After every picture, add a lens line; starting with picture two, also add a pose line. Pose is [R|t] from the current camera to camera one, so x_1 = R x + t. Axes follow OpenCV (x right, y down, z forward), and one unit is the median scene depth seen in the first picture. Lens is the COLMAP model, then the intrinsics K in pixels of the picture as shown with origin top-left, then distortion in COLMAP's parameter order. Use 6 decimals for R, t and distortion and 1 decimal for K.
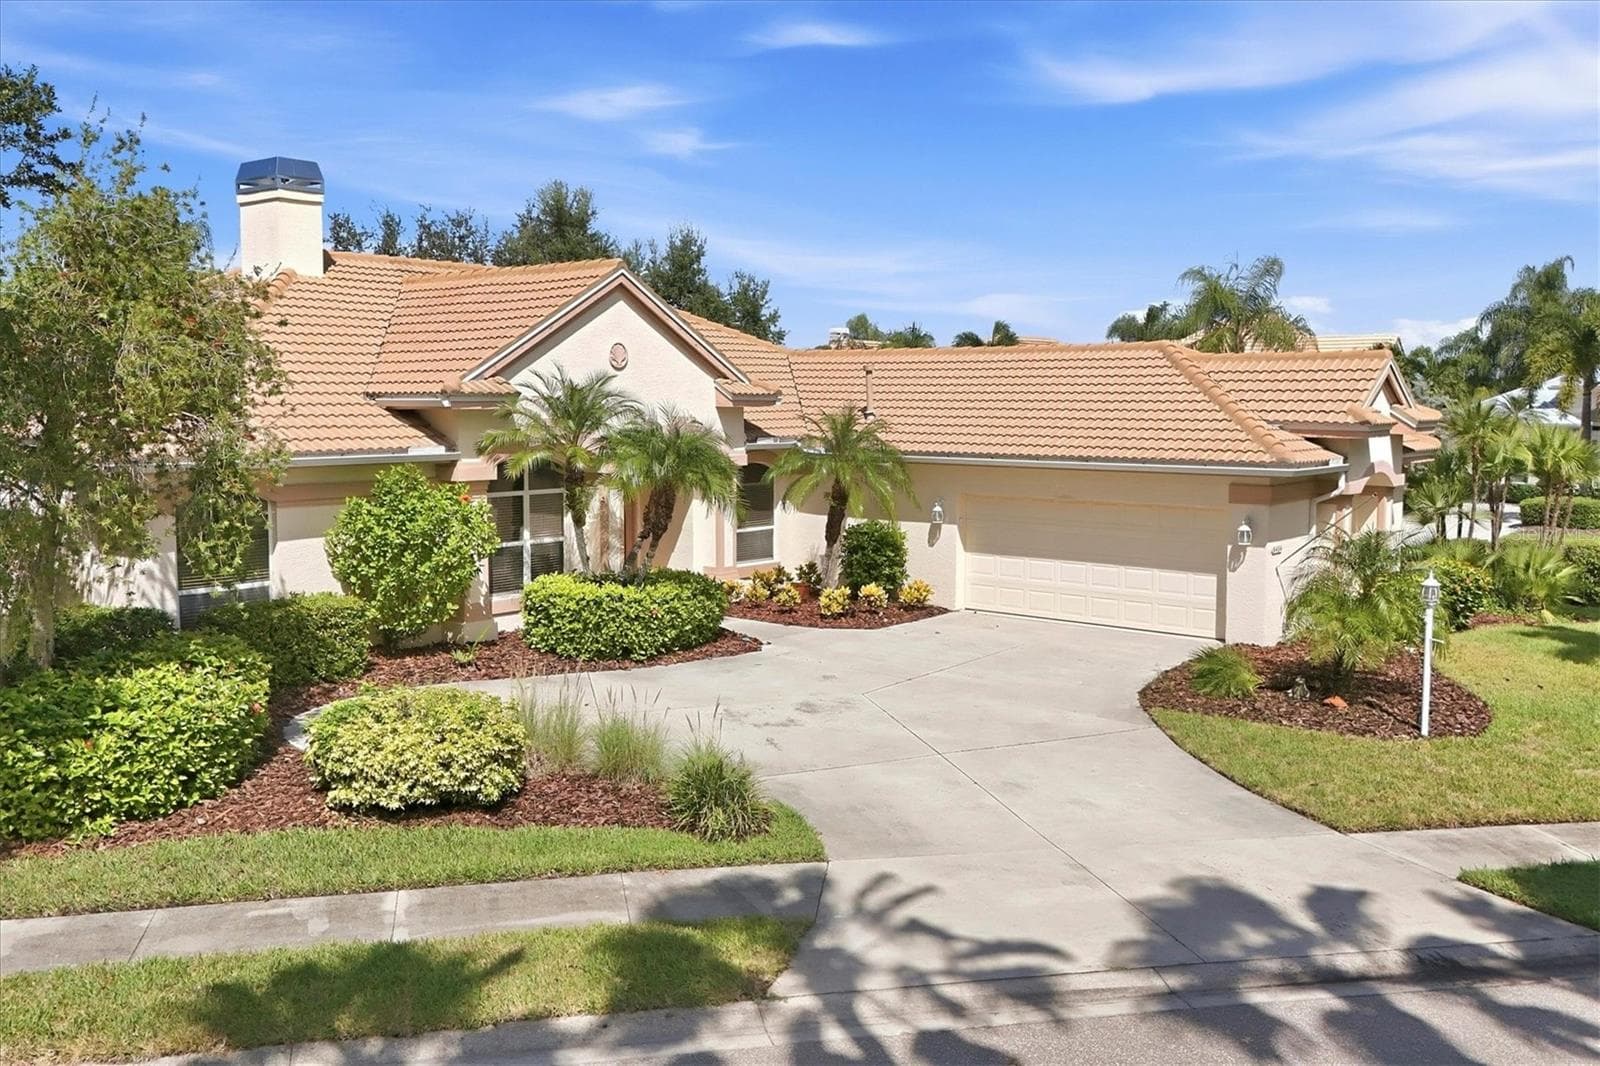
lens RADIAL K [[1364.1, 0, 800.0], [0, 1364.1, 533.0], [0, 0, 1]] dist [0.056183, 0.000174]
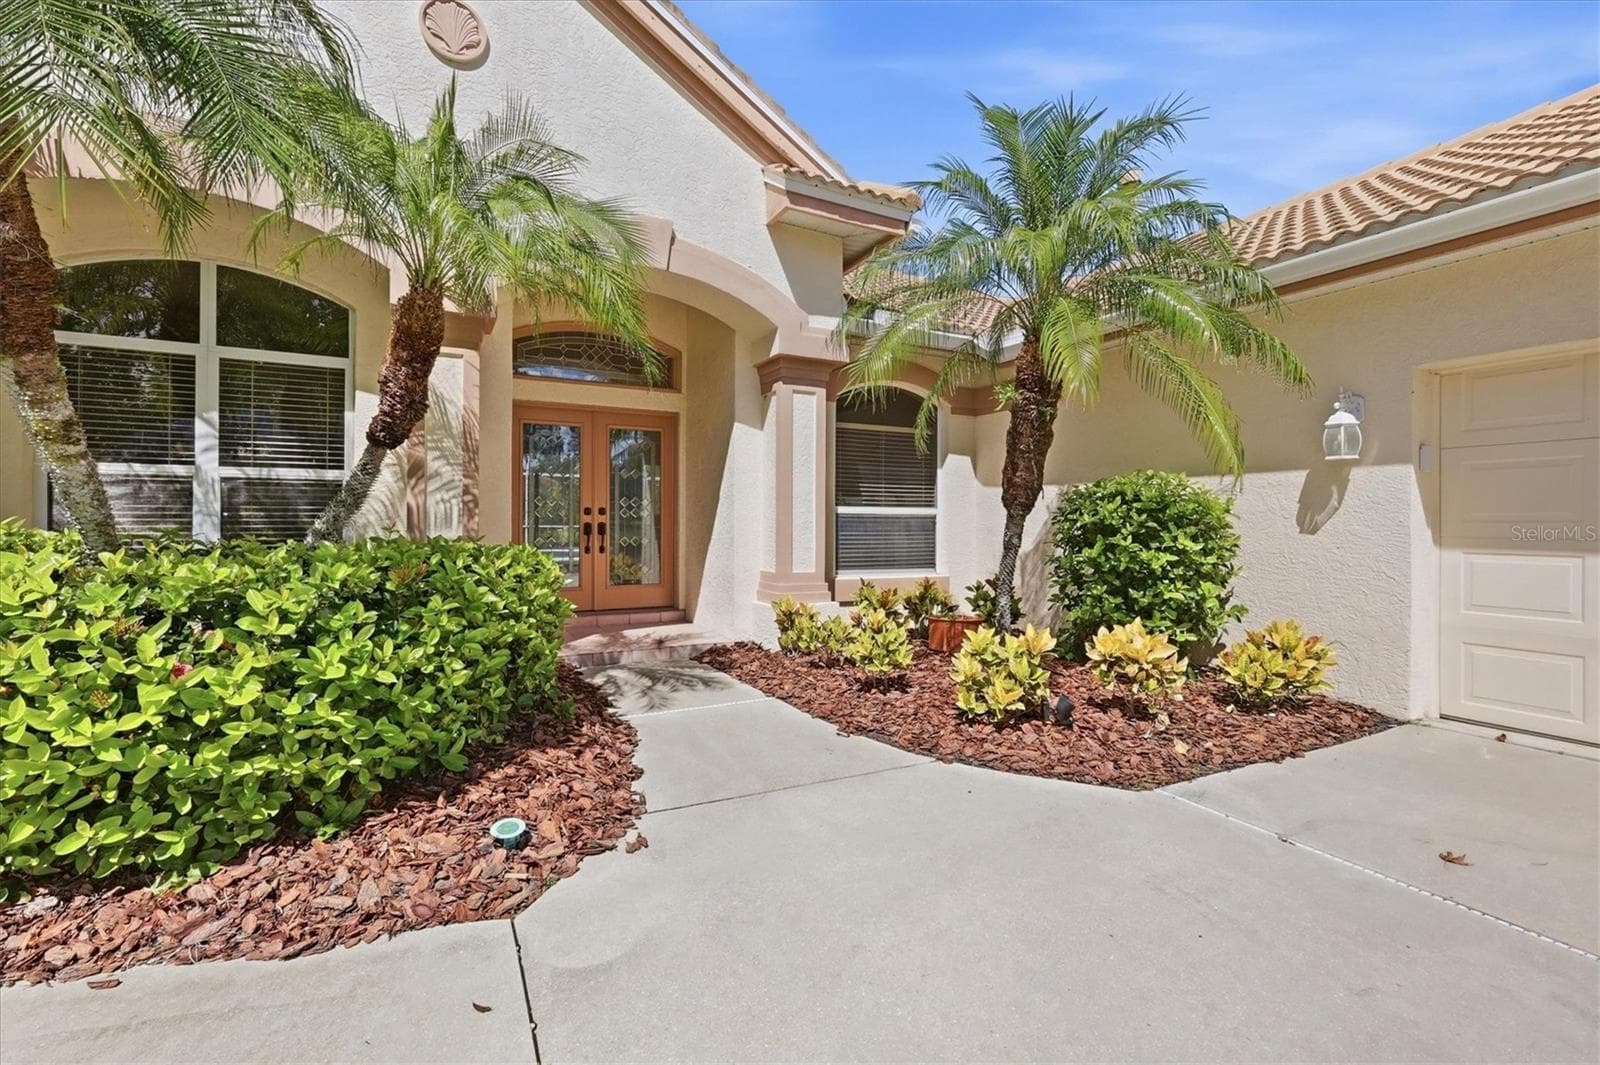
lens RADIAL K [[719.5, 0, 796.1], [0, 719.5, 520.5], [0, 0, 1]] dist [0.013126, 0.000111]
pose [[0.921967, 0.002173, -0.387262, 0.045814], [-0.042717, 0.994453, -0.096118, 0.032869], [0.384905, 0.105160, 0.916946, 0.810945]]
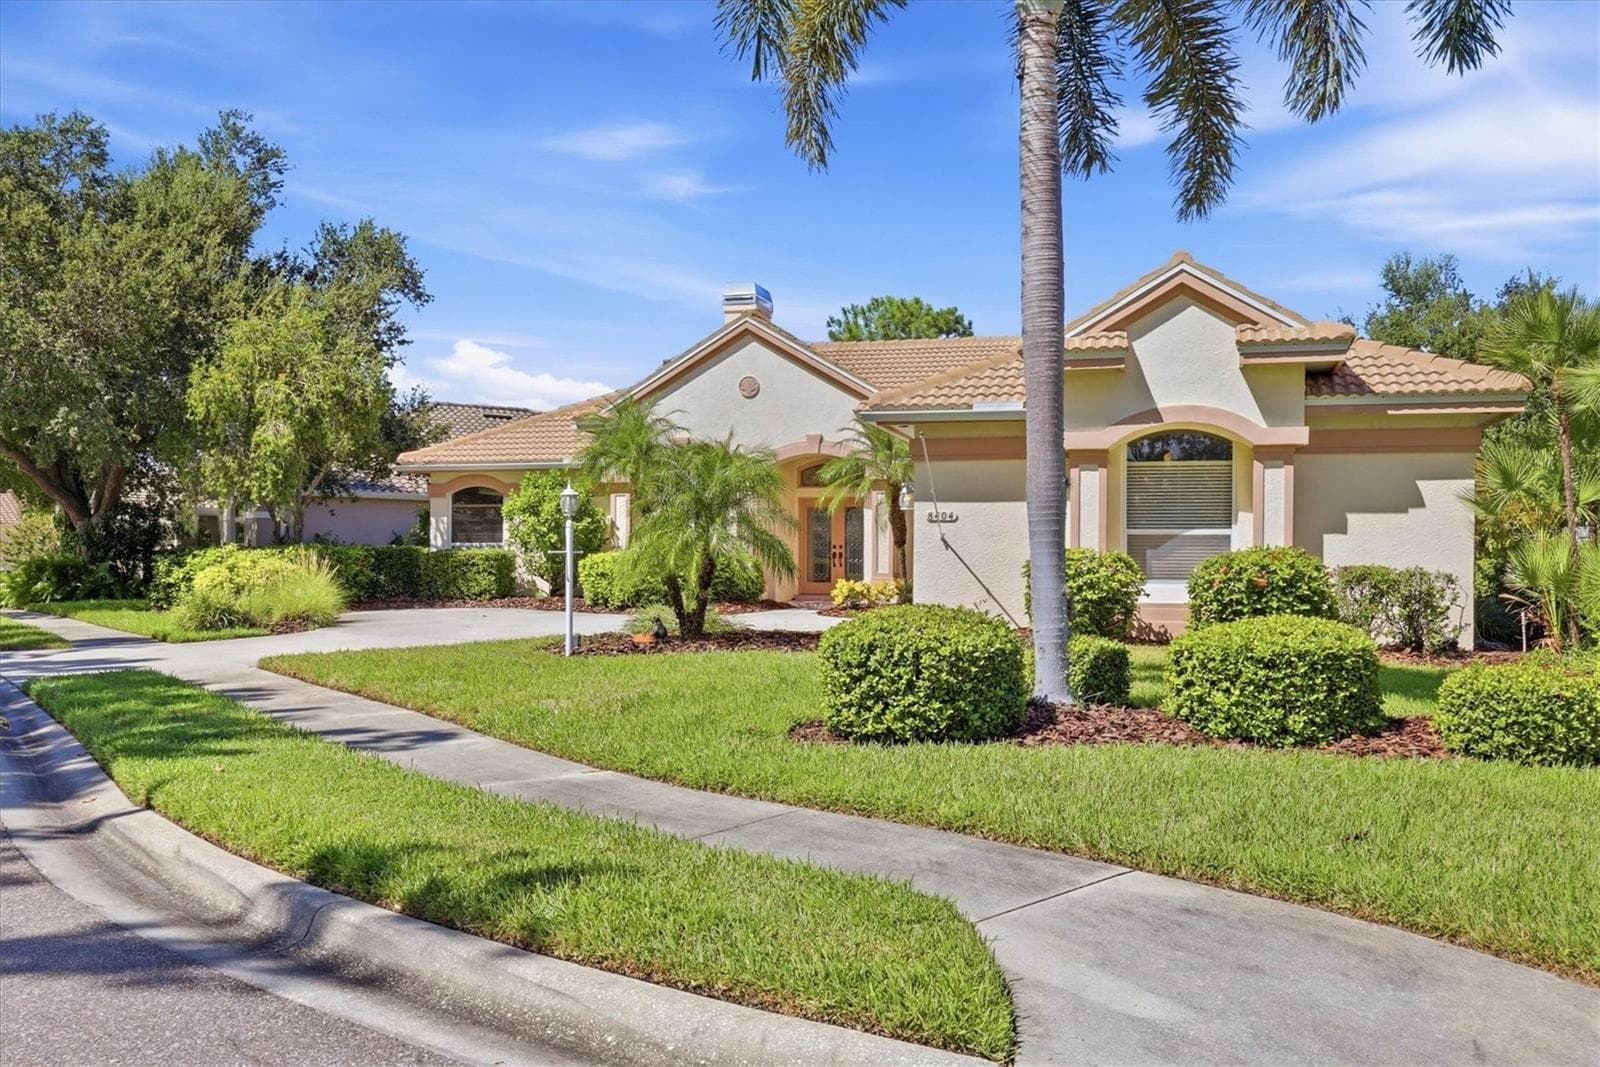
lens RADIAL K [[1336.6, 0, 800.0], [0, 1336.6, 533.5], [0, 0, 1]] dist [-0.003964, 0.000613]
pose [[0.416464, -0.022145, -0.908882, 0.934896], [-0.095641, 0.993089, -0.068021, 0.076429], [0.904108, 0.115255, 0.411468, 0.530382]]
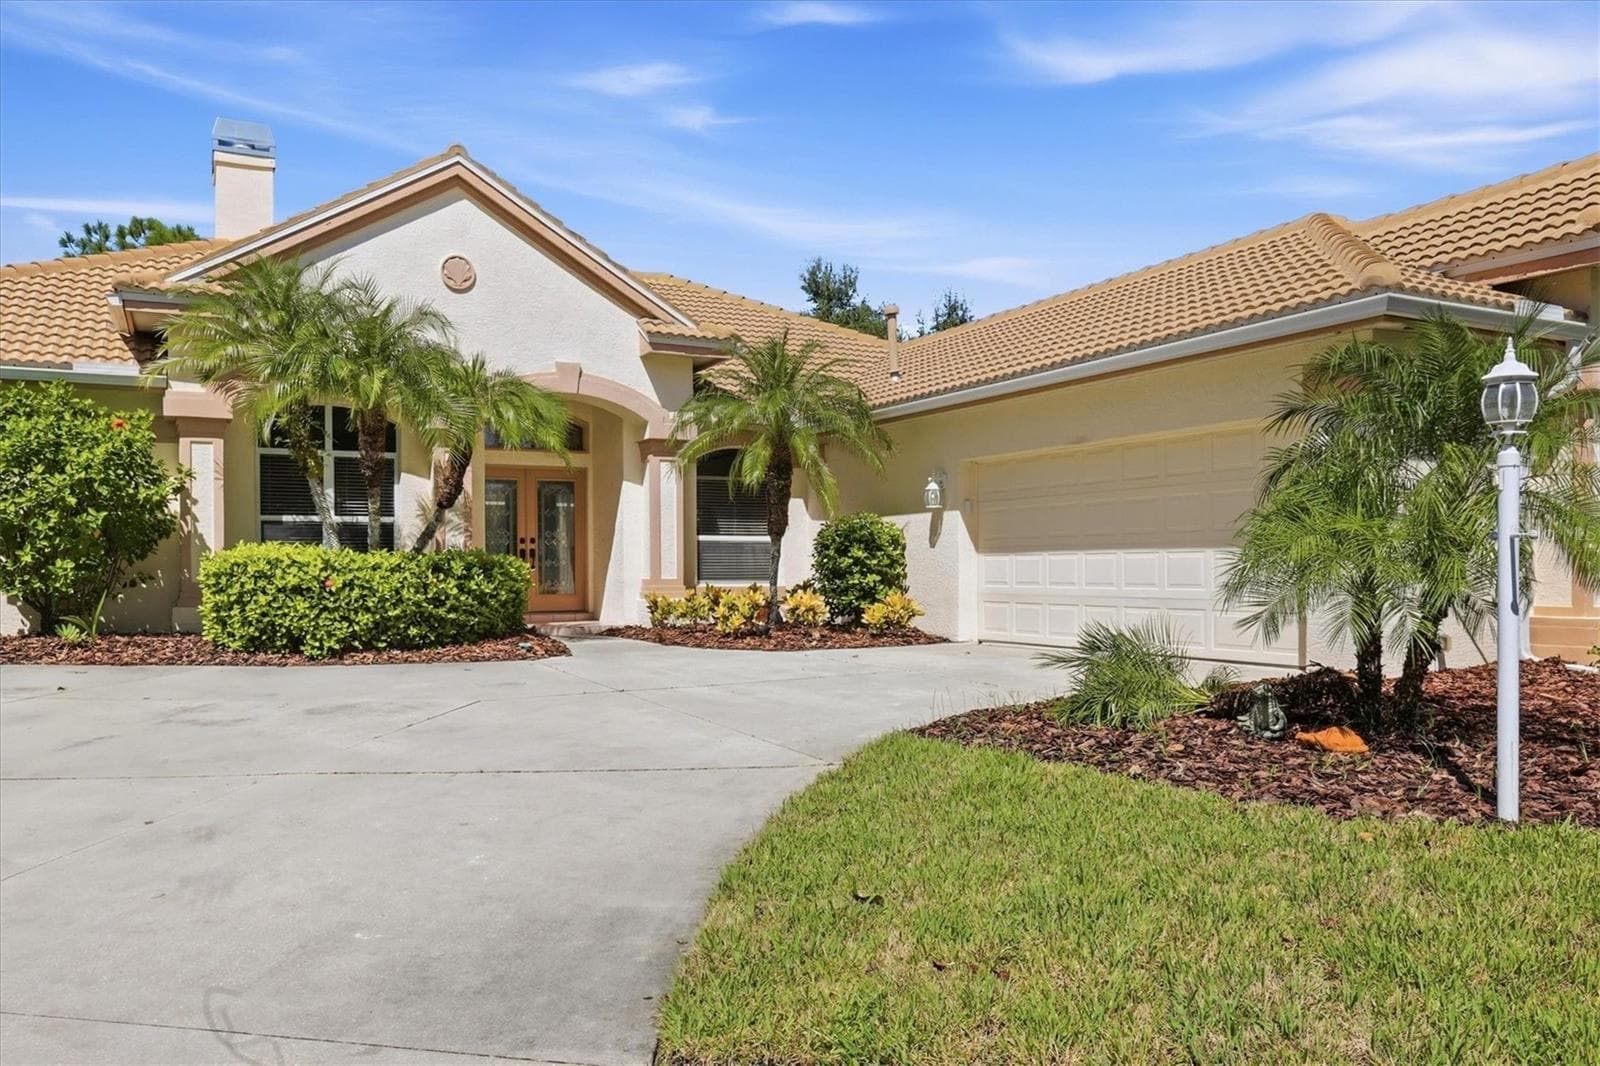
lens RADIAL K [[1225.9, 0, 800.8], [0, 1225.9, 578.6], [0, 0, 1]] dist [-0.006172, 0.001548]
pose [[0.921273, -0.001896, -0.388912, 0.284647], [-0.033662, 0.995847, -0.084596, 0.082468], [0.387457, 0.091028, 0.917383, 0.449849]]
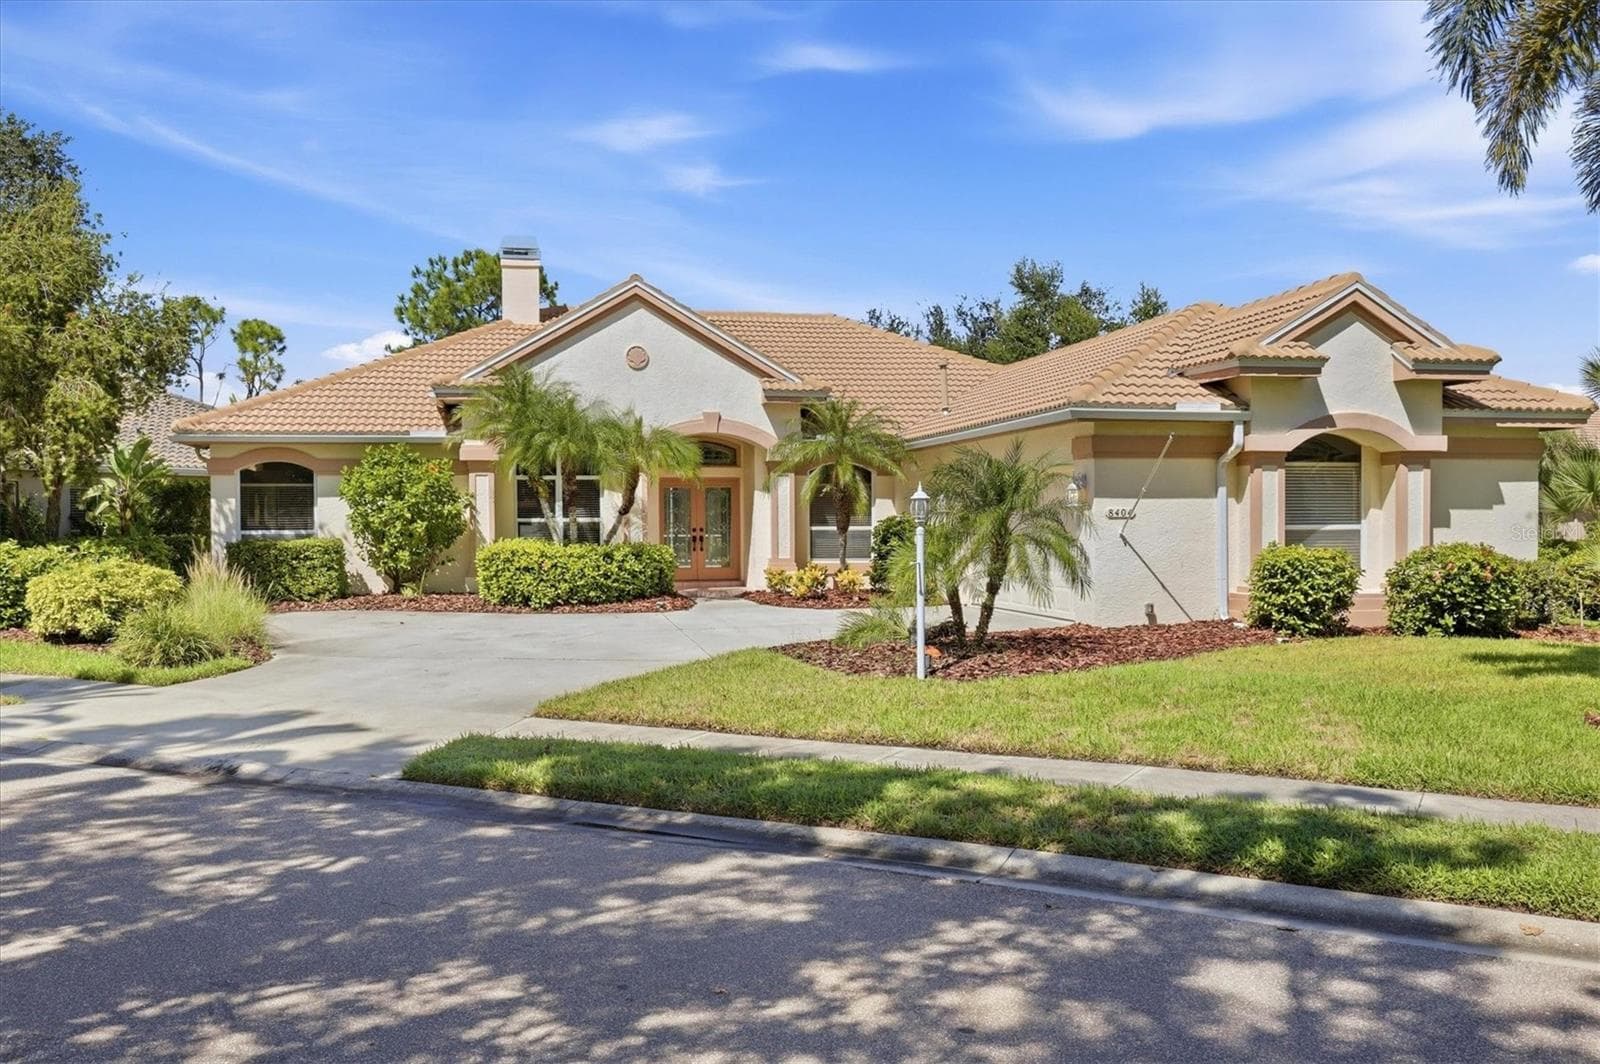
lens RADIAL K [[1336.6, 0, 800.0], [0, 1336.6, 532.0], [0, 0, 1]] dist [-0.003964, 0.000613]
pose [[0.786440, -0.003396, -0.617657, 0.623969], [-0.053443, 0.995861, -0.073522, 0.084178], [0.615350, 0.090830, 0.783003, 0.216984]]
